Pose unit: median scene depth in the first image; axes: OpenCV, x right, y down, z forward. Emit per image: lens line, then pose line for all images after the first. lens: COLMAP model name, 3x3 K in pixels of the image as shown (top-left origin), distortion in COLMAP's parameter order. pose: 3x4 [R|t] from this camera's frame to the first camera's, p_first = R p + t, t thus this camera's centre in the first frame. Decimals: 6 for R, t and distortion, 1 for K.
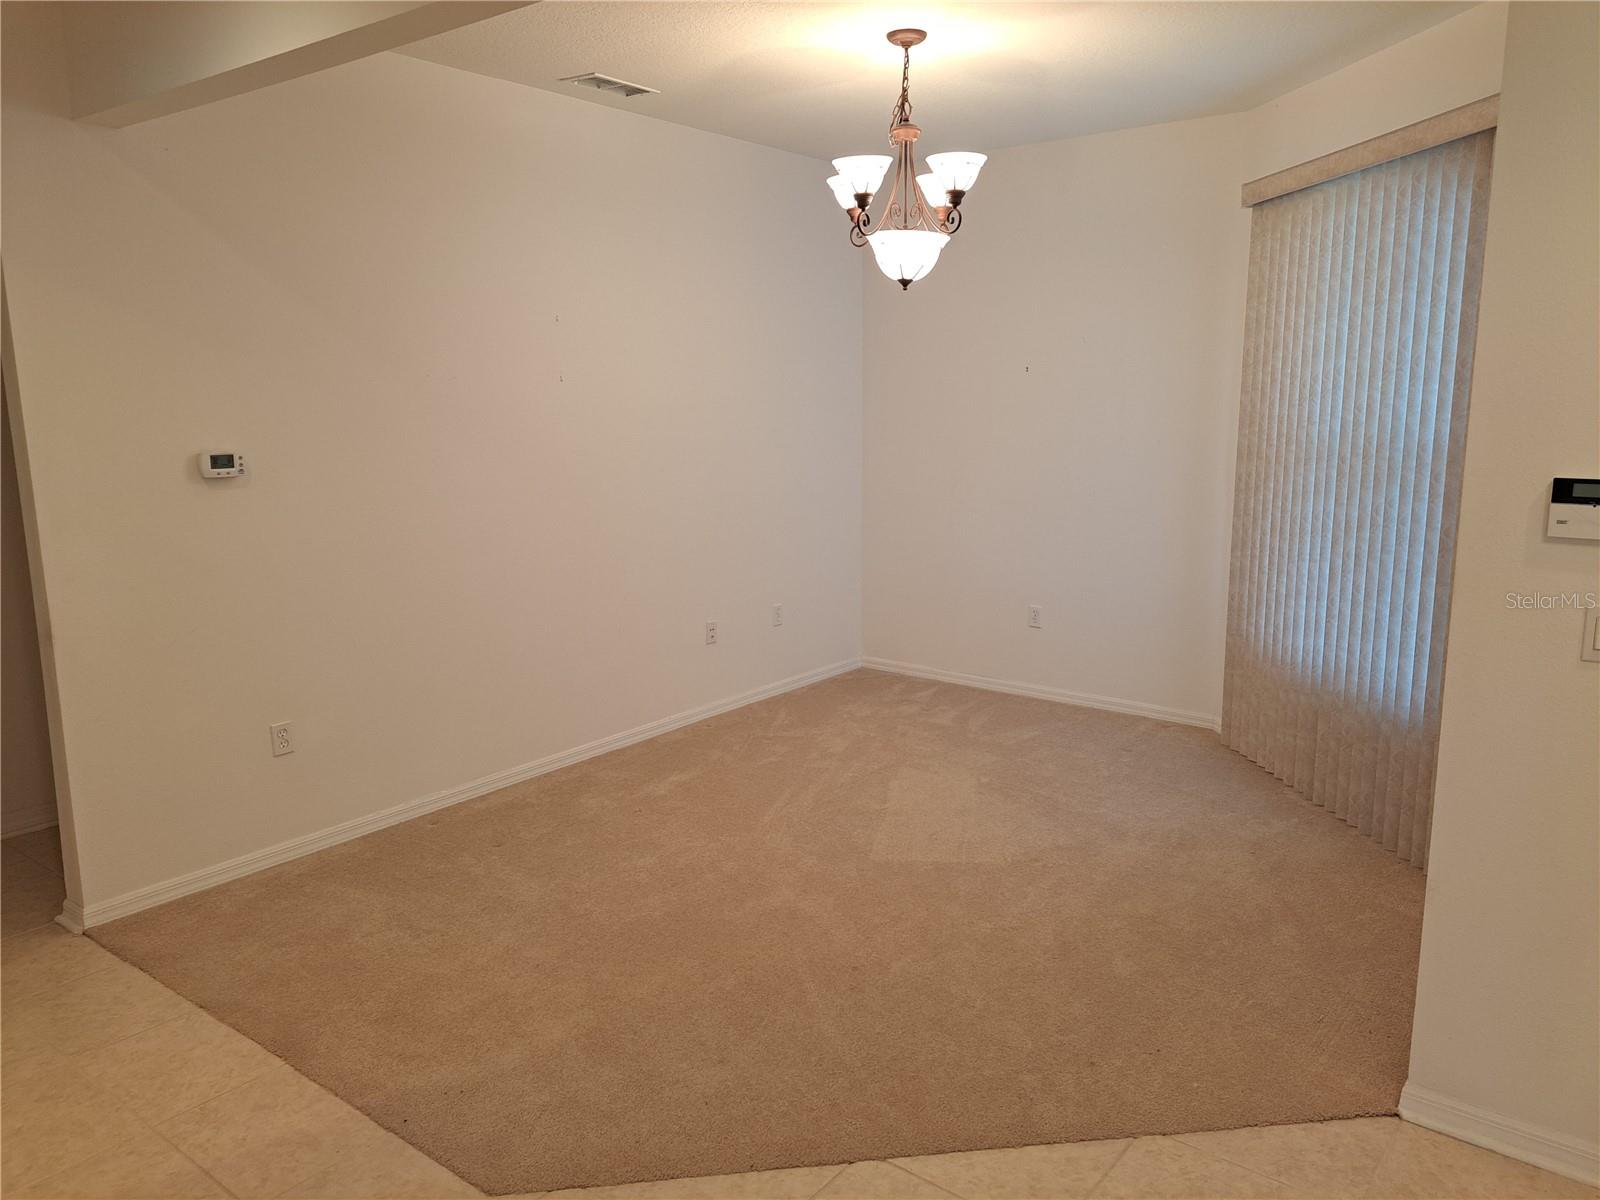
lens RADIAL K [[1131.1, 0, 801.4], [0, 1131.1, 572.7], [0, 0, 1]] dist [0.083465, -0.000336]
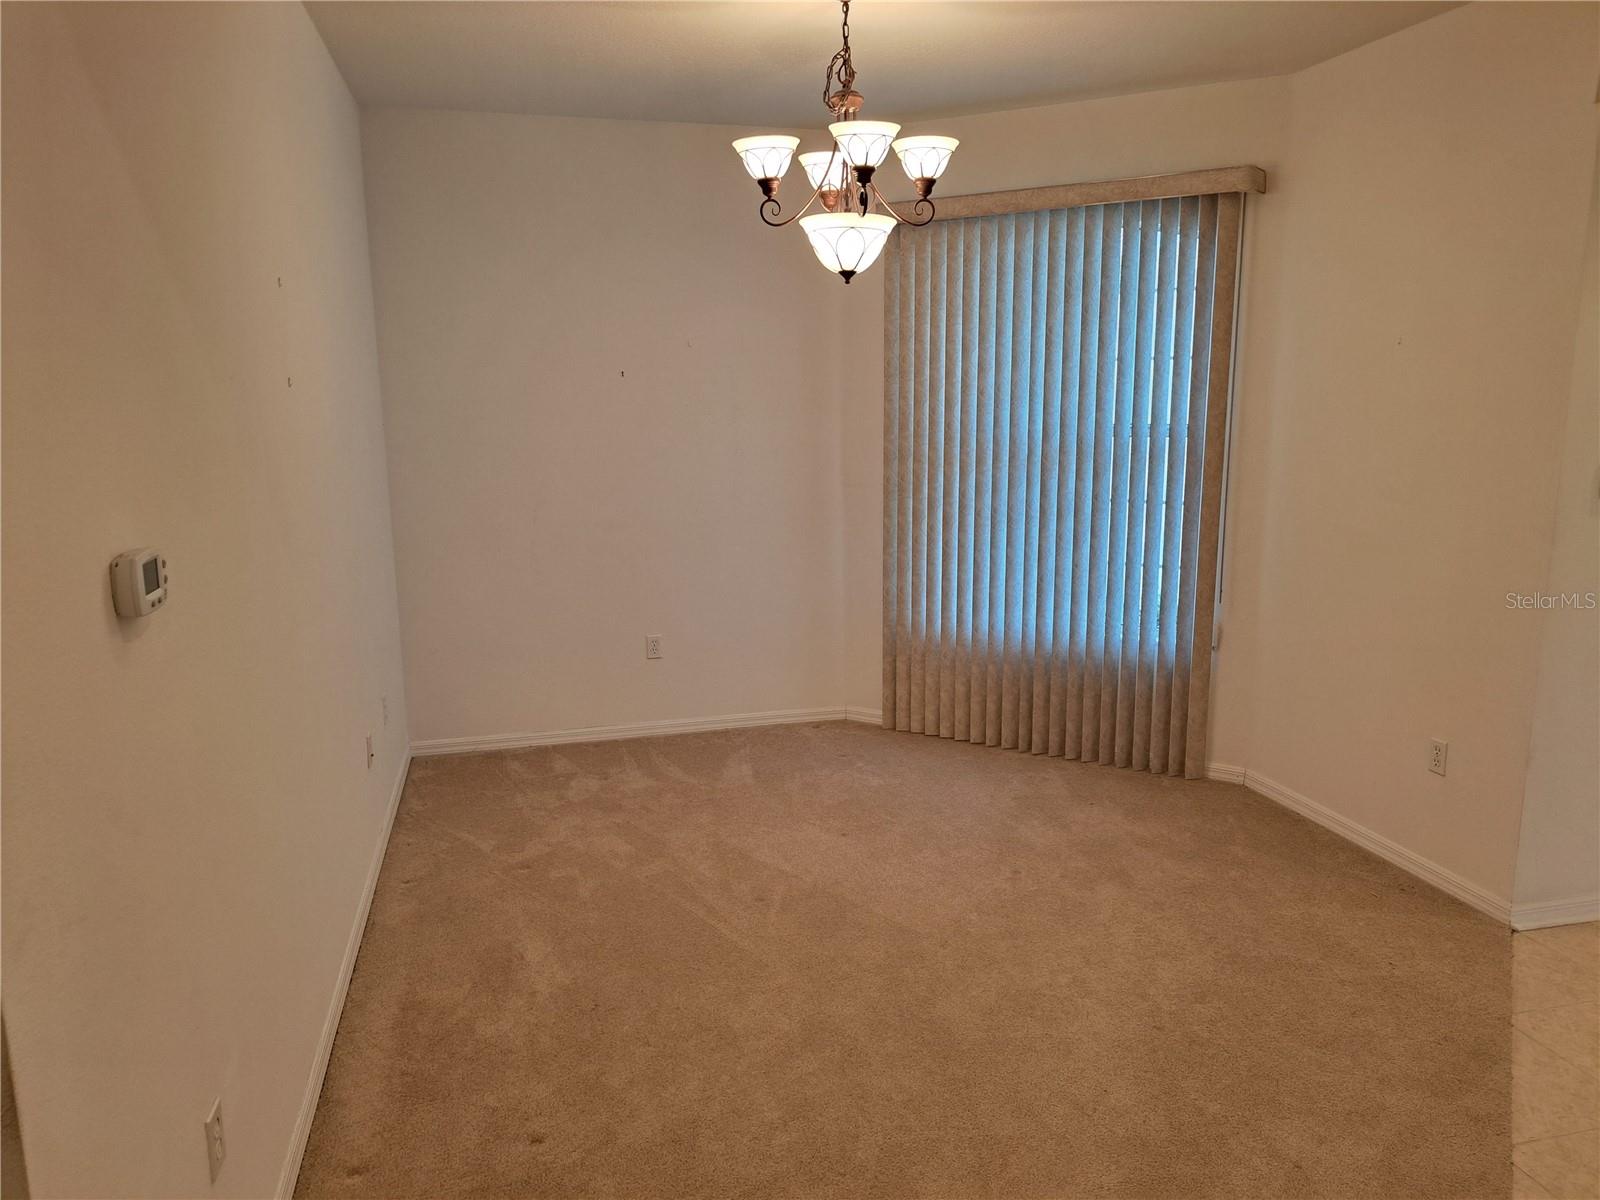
lens RADIAL K [[1148.6, 0, 800.0], [0, 1148.6, 600.0], [0, 0, 1]] dist [0.038625, -0.001947]
pose [[0.616896, -0.148230, 0.772960, -0.545219], [0.133317, 0.987593, 0.082991, -0.075876], [-0.775671, 0.051852, 0.629004, 0.420114]]
